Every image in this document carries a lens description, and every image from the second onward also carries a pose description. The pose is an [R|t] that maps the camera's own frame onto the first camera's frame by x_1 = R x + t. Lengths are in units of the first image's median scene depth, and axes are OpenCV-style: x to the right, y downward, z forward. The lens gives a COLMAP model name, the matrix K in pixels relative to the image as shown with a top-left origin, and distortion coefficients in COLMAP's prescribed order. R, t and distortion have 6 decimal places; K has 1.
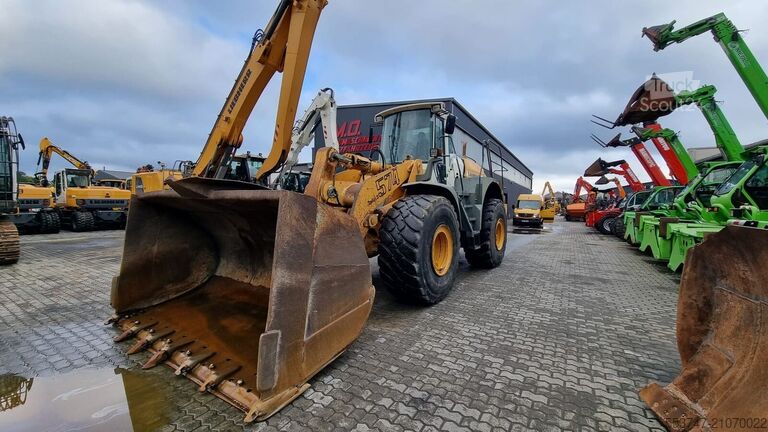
lens RADIAL K [[311.3, 0, 385.6], [0, 311.3, 219.3], [0, 0, 1]] dist [-0.001632, -0.000441]
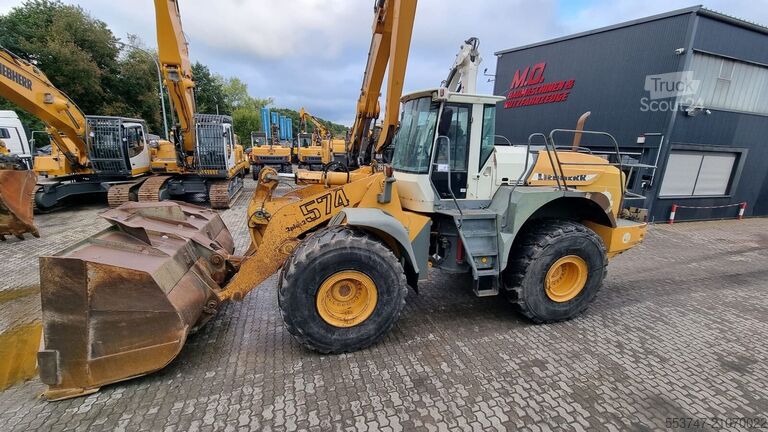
lens RADIAL K [[311.3, 0, 385.6], [0, 311.3, 219.3], [0, 0, 1]] dist [-0.001632, -0.000441]
pose [[0.754078, 0.174062, -0.633299, 0.341875], [-0.057135, 0.977972, 0.200764, -0.129212], [0.654295, -0.115208, 0.747413, 0.214727]]
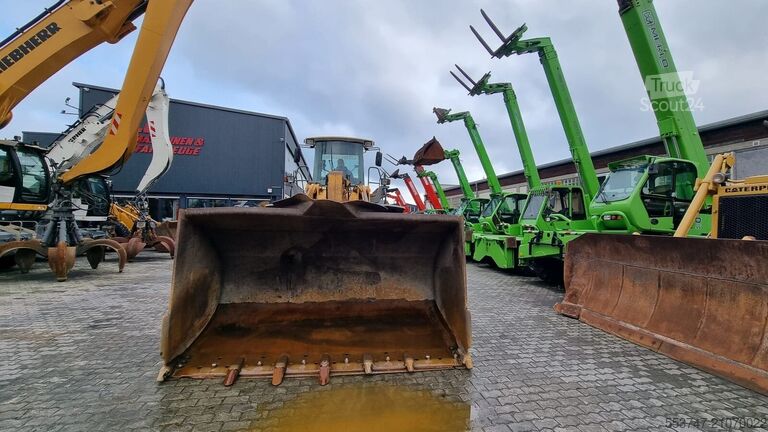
lens RADIAL K [[311.3, 0, 385.6], [0, 311.3, 219.3], [0, 0, 1]] dist [-0.001632, -0.000441]
pose [[0.753607, 0.009700, 0.657254, -0.351428], [0.021107, 0.999018, -0.038946, -0.004836], [-0.656987, 0.043222, 0.752662, 0.018978]]
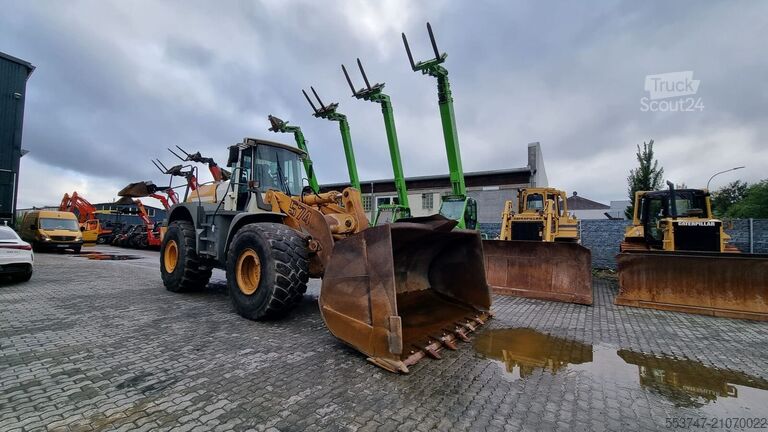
lens RADIAL K [[311.3, 0, 385.6], [0, 311.3, 219.3], [0, 0, 1]] dist [-0.001632, -0.000441]
pose [[0.047829, 0.037447, 0.998153, -0.644021], [0.025045, 0.998938, -0.038677, -0.022784], [-0.998542, 0.026849, 0.046840, 0.360145]]
